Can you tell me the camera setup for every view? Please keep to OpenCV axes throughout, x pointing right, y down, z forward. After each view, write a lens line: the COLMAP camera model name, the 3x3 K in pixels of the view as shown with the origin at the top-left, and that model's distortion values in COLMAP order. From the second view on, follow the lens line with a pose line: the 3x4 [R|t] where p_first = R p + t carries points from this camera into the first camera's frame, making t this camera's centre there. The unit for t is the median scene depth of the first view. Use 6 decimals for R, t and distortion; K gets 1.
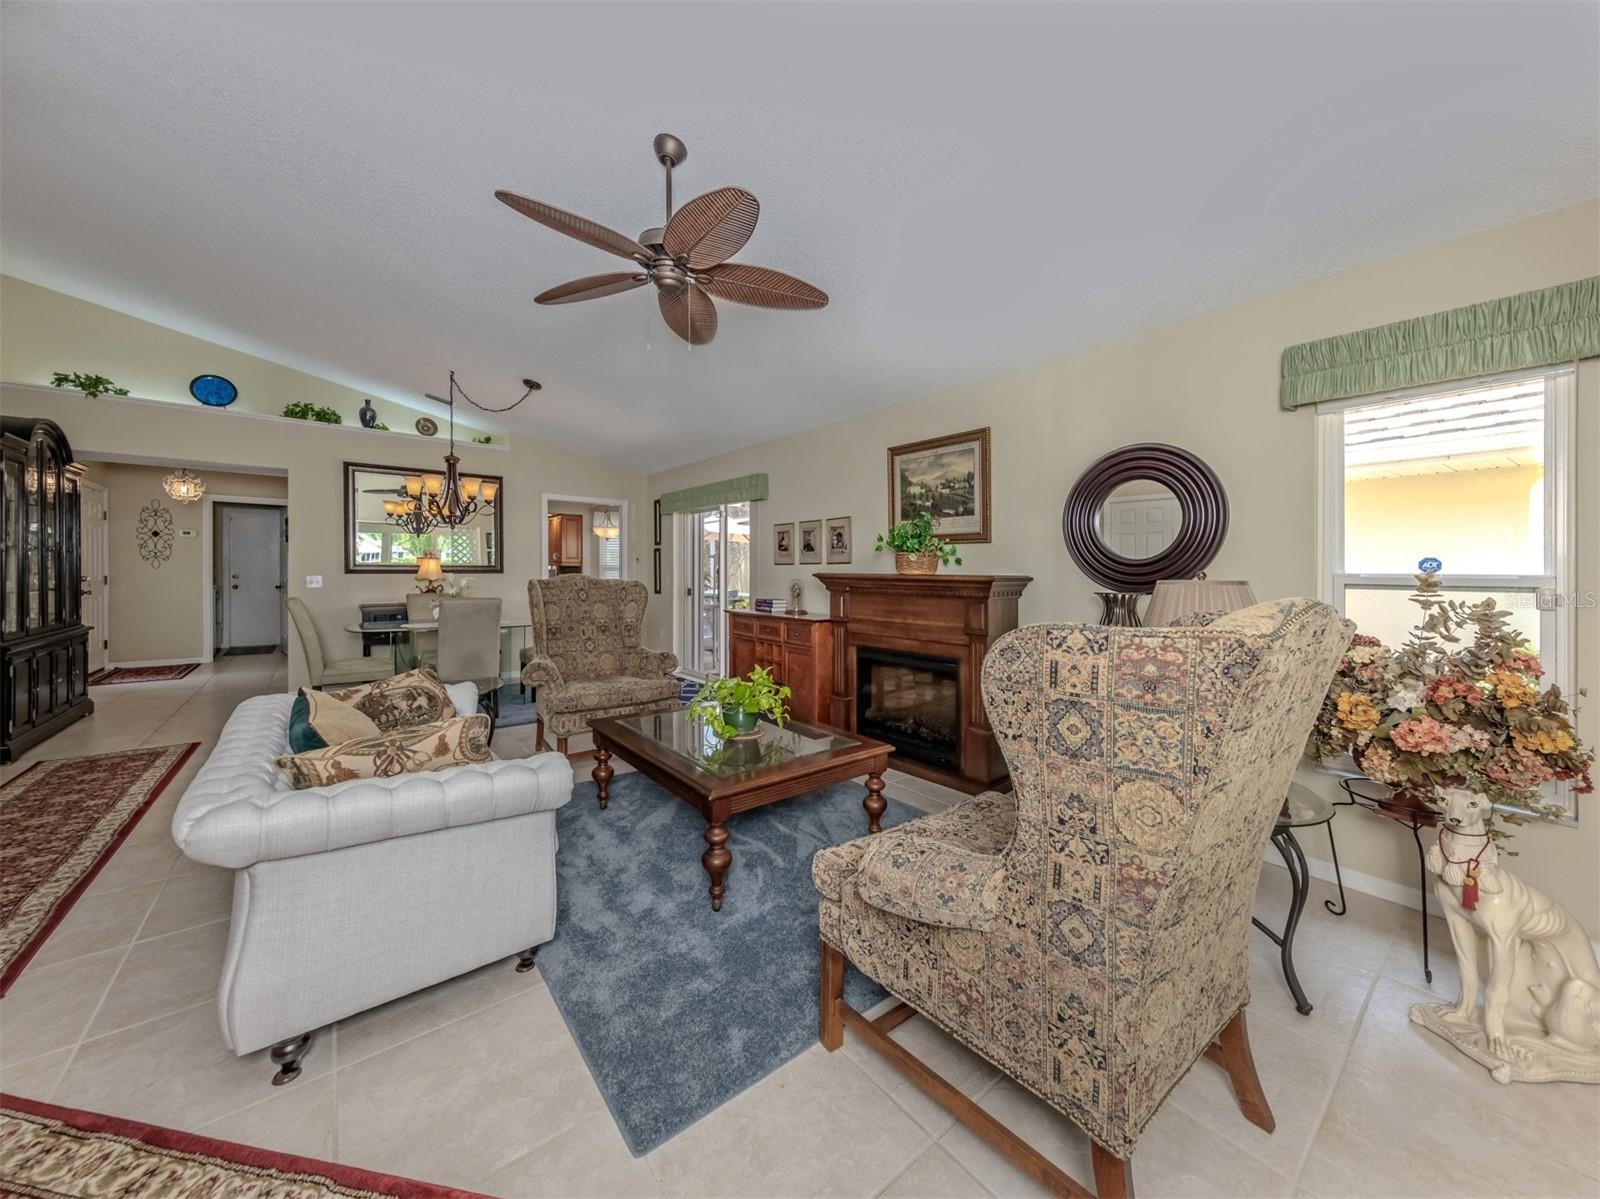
lens RADIAL K [[577.0, 0, 804.5], [0, 577.0, 570.3], [0, 0, 1]] dist [0.003080, 0.000249]
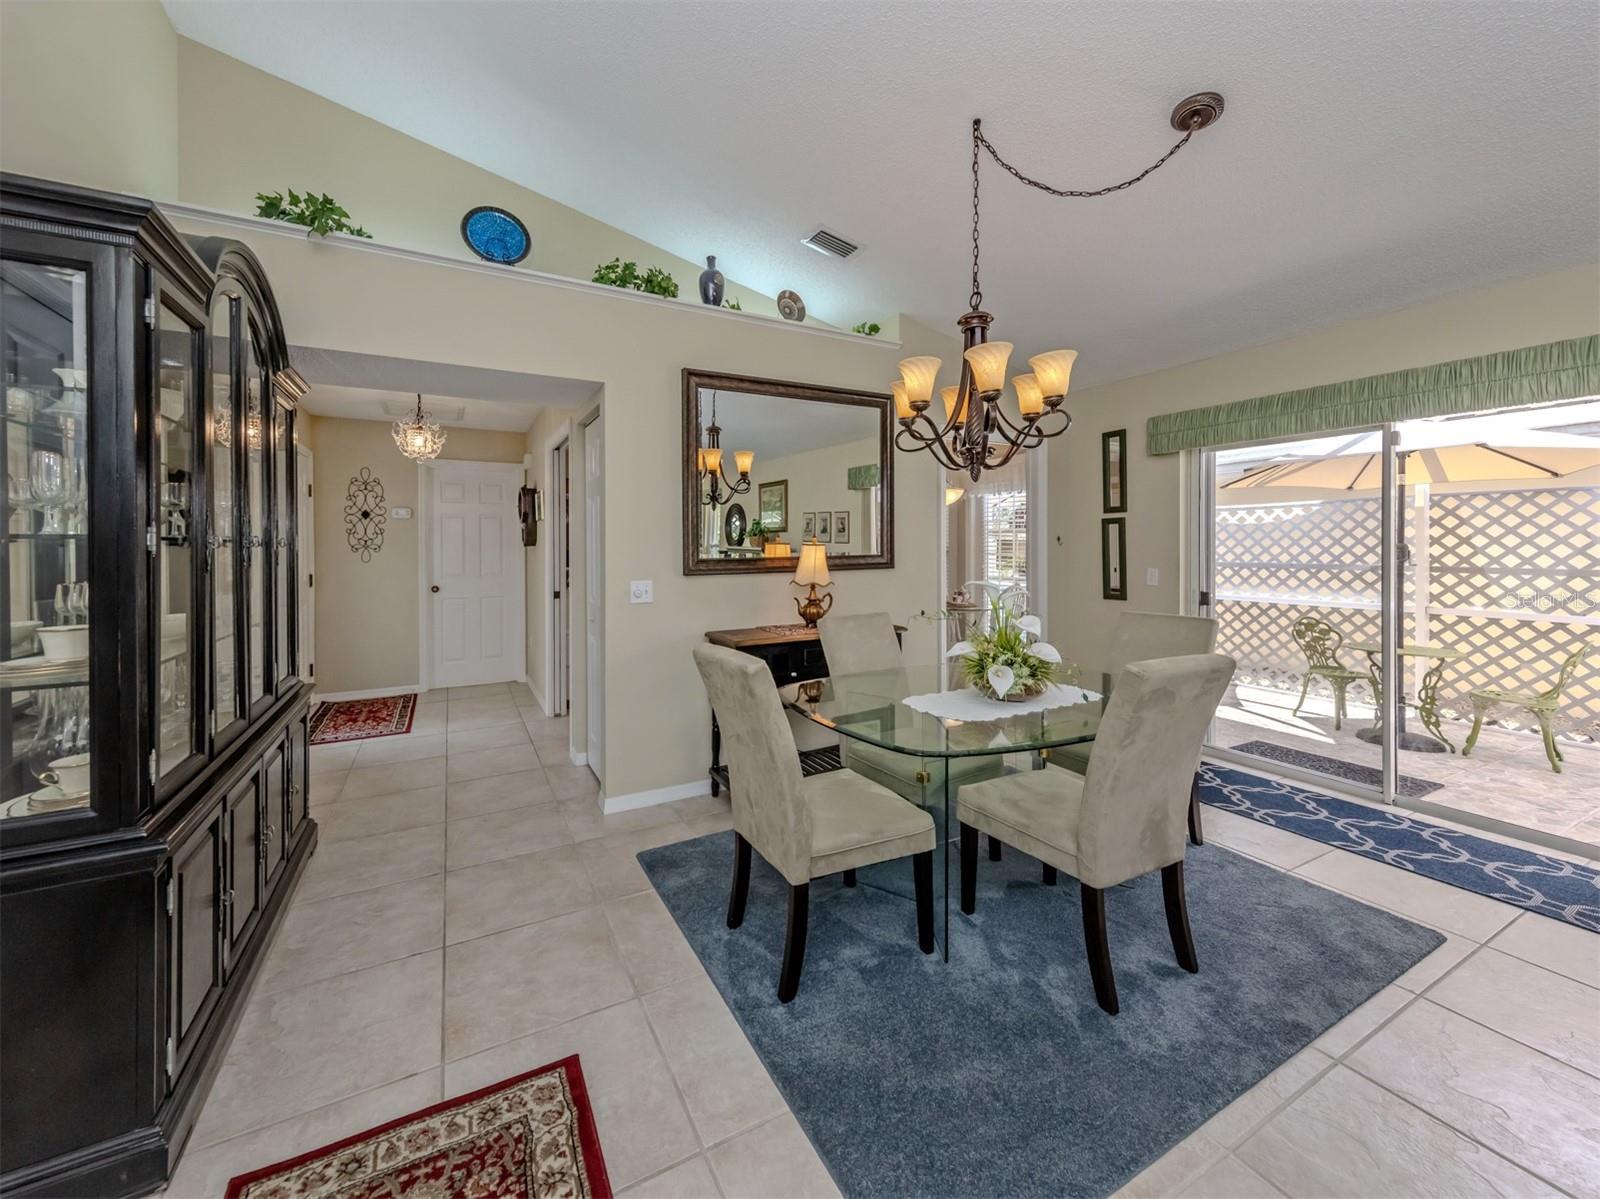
lens RADIAL K [[601.0, 0, 753.8], [0, 601.0, 543.6], [0, 0, 1]] dist [0.019780, -0.000061]
pose [[0.976933, -0.016301, -0.212924, -0.585468], [0.015791, 0.999867, -0.004094, -0.019633], [0.212962, 0.000637, 0.977060, 0.439410]]
